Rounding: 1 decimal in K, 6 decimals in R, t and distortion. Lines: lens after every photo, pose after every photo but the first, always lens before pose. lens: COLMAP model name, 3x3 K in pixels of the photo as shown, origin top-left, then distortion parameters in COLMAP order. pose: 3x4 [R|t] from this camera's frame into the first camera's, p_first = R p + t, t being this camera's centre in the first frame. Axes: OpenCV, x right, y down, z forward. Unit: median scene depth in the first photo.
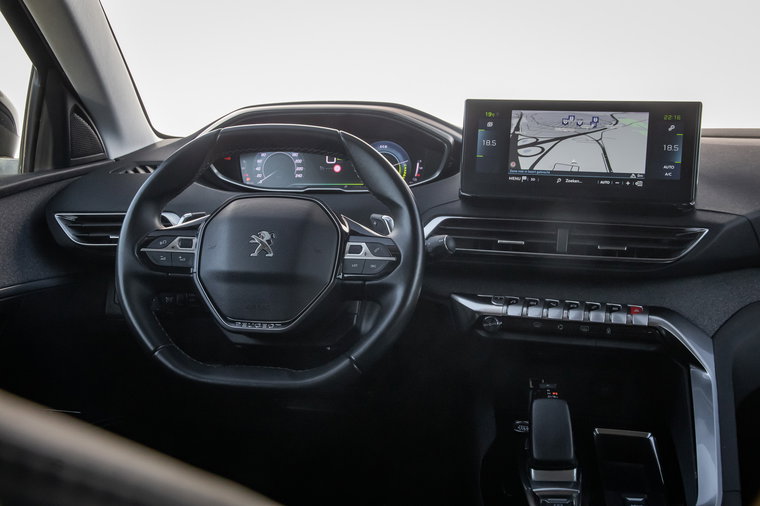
lens RADIAL K [[948.2, 0, 380.0], [0, 948.2, 253.0], [0, 0, 1]] dist [0.056402, 0.040055]
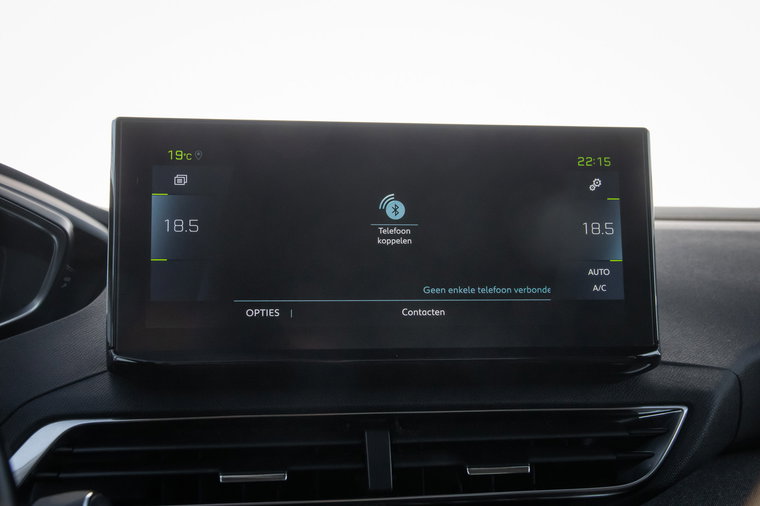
lens RADIAL K [[1047.8, 0, 379.6], [0, 1047.8, 230.2], [0, 0, 1]] dist [-0.004101, -0.014701]
pose [[0.914126, -0.018557, 0.405006, 0.013997], [0.071802, 0.990571, -0.116677, -0.059845], [-0.399022, 0.135738, 0.906839, 0.597626]]
